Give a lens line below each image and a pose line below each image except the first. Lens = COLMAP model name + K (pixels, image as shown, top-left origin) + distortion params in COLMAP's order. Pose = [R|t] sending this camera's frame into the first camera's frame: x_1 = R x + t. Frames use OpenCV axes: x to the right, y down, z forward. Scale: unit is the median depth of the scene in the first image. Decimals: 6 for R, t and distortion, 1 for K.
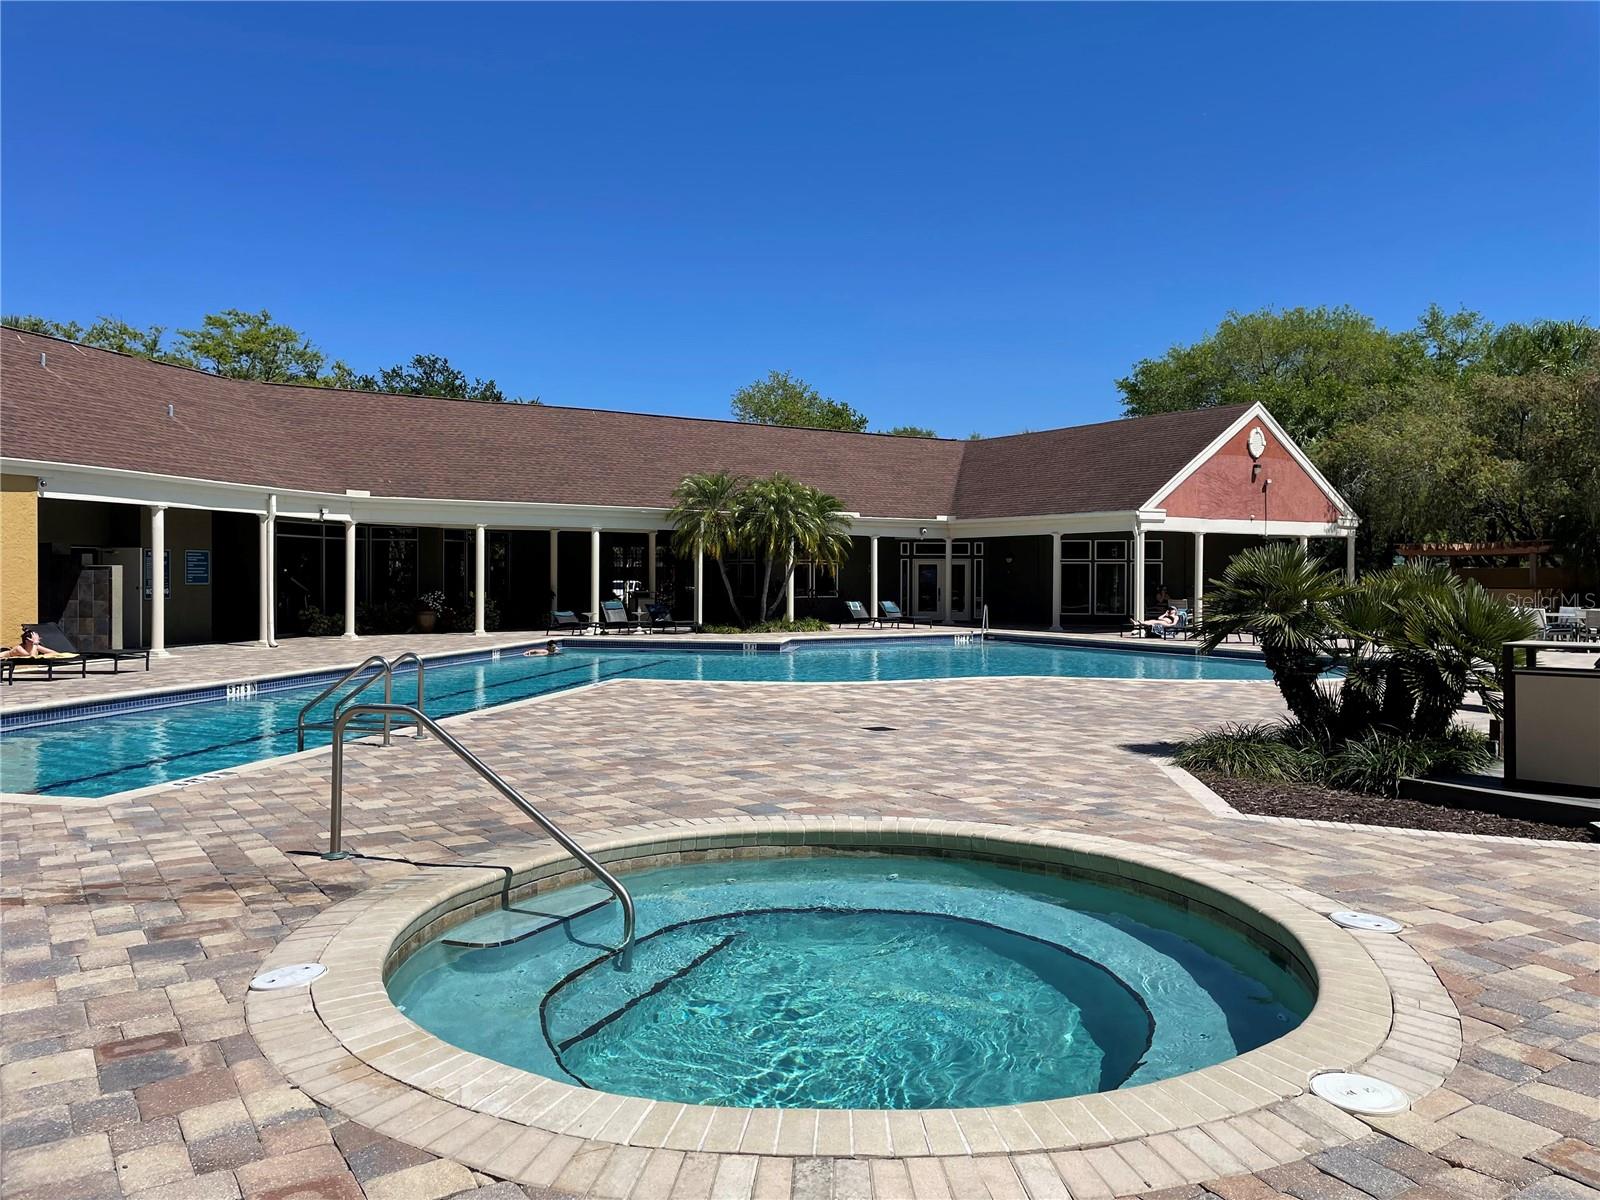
lens RADIAL K [[1233.7, 0, 800.7], [0, 1233.7, 572.5], [0, 0, 1]] dist [0.097521, -0.131649]
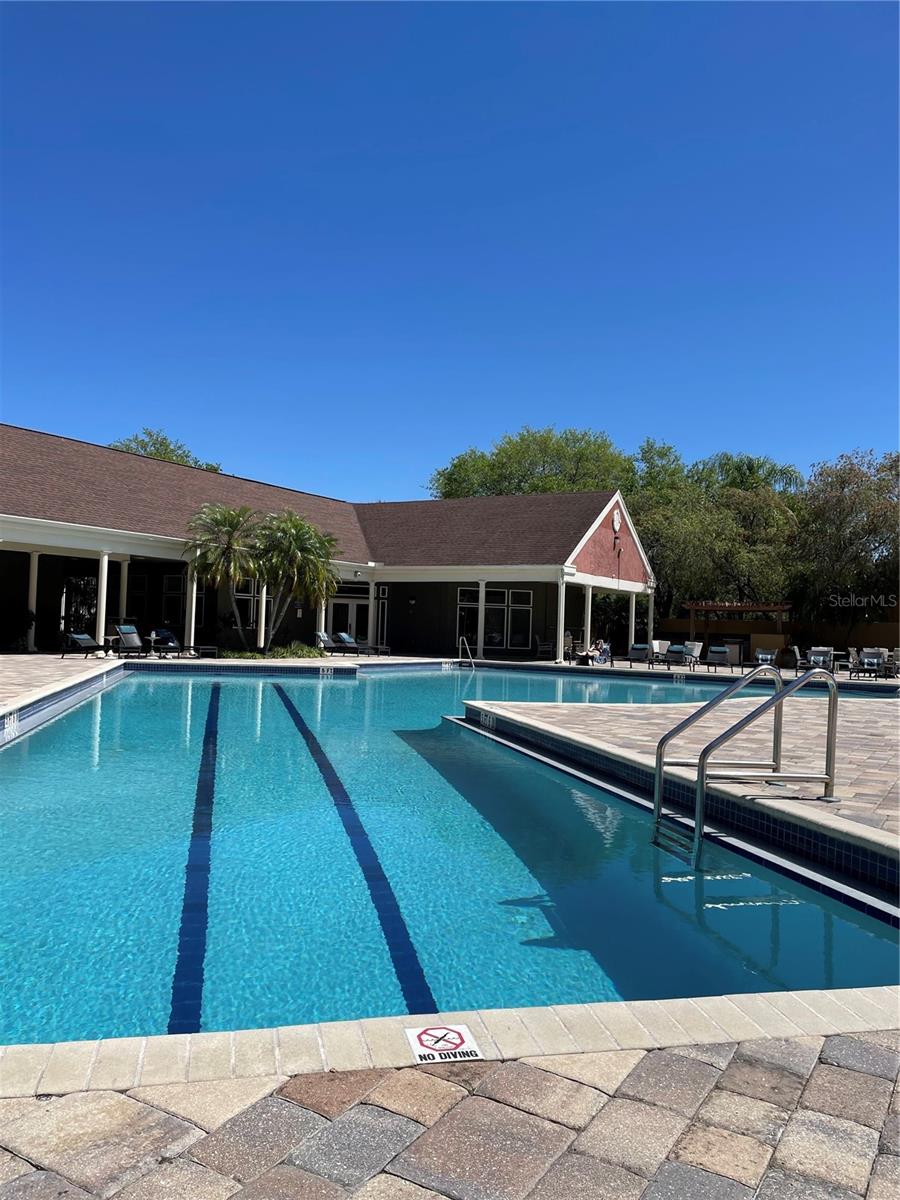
lens RADIAL K [[924.4, 0, 450.0], [0, 924.4, 600.0], [0, 0, 1]] dist [0.083916, -0.169369]
pose [[0.905924, 0.039553, 0.421588, -0.229400], [-0.031243, 0.999158, -0.026604, 0.014134], [-0.422285, 0.010929, 0.906397, 0.191071]]
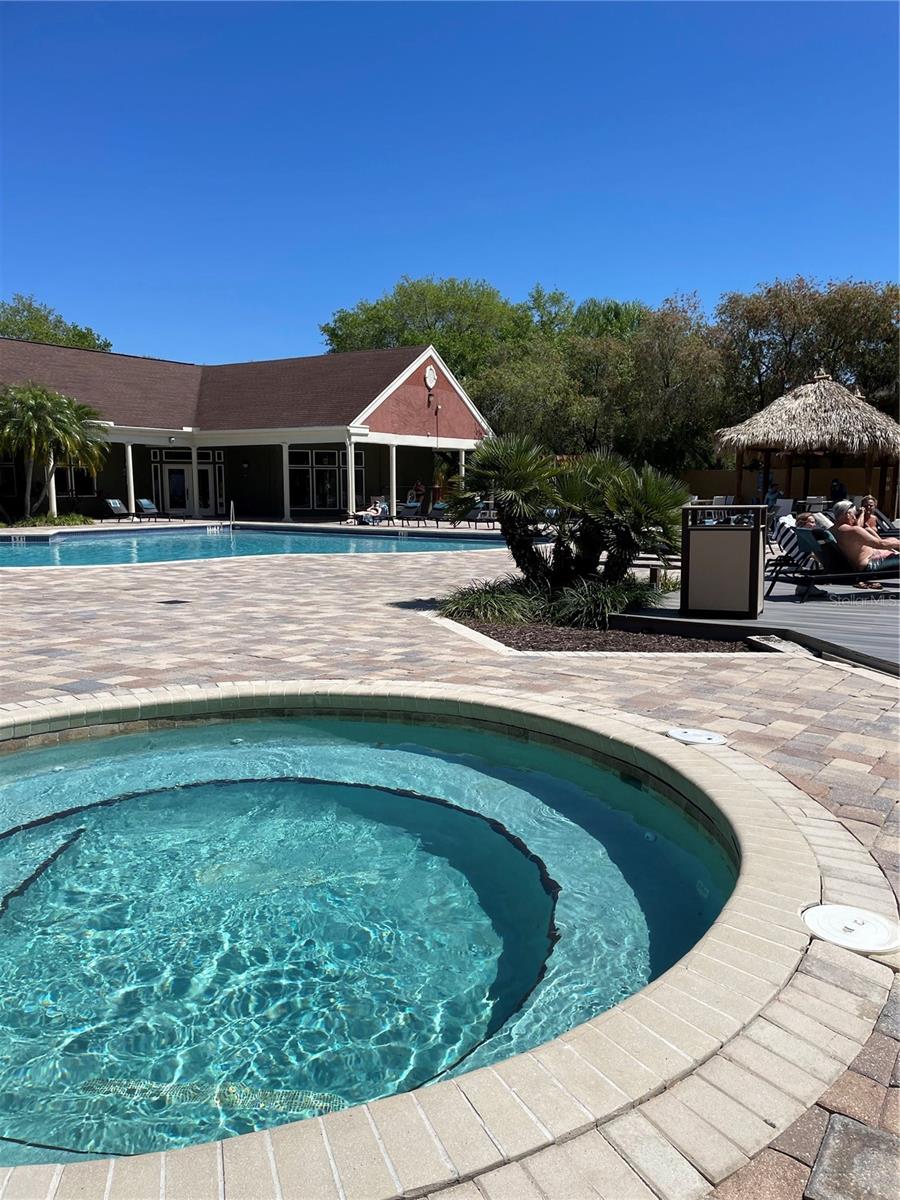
lens RADIAL K [[925.2, 0, 475.3], [0, 925.2, 614.4], [0, 0, 1]] dist [0.097521, -0.131649]
pose [[0.912927, -0.060132, 0.403668, -0.009616], [0.002653, 0.989940, 0.141466, 0.007388], [-0.408114, -0.128077, 0.903902, 0.049733]]
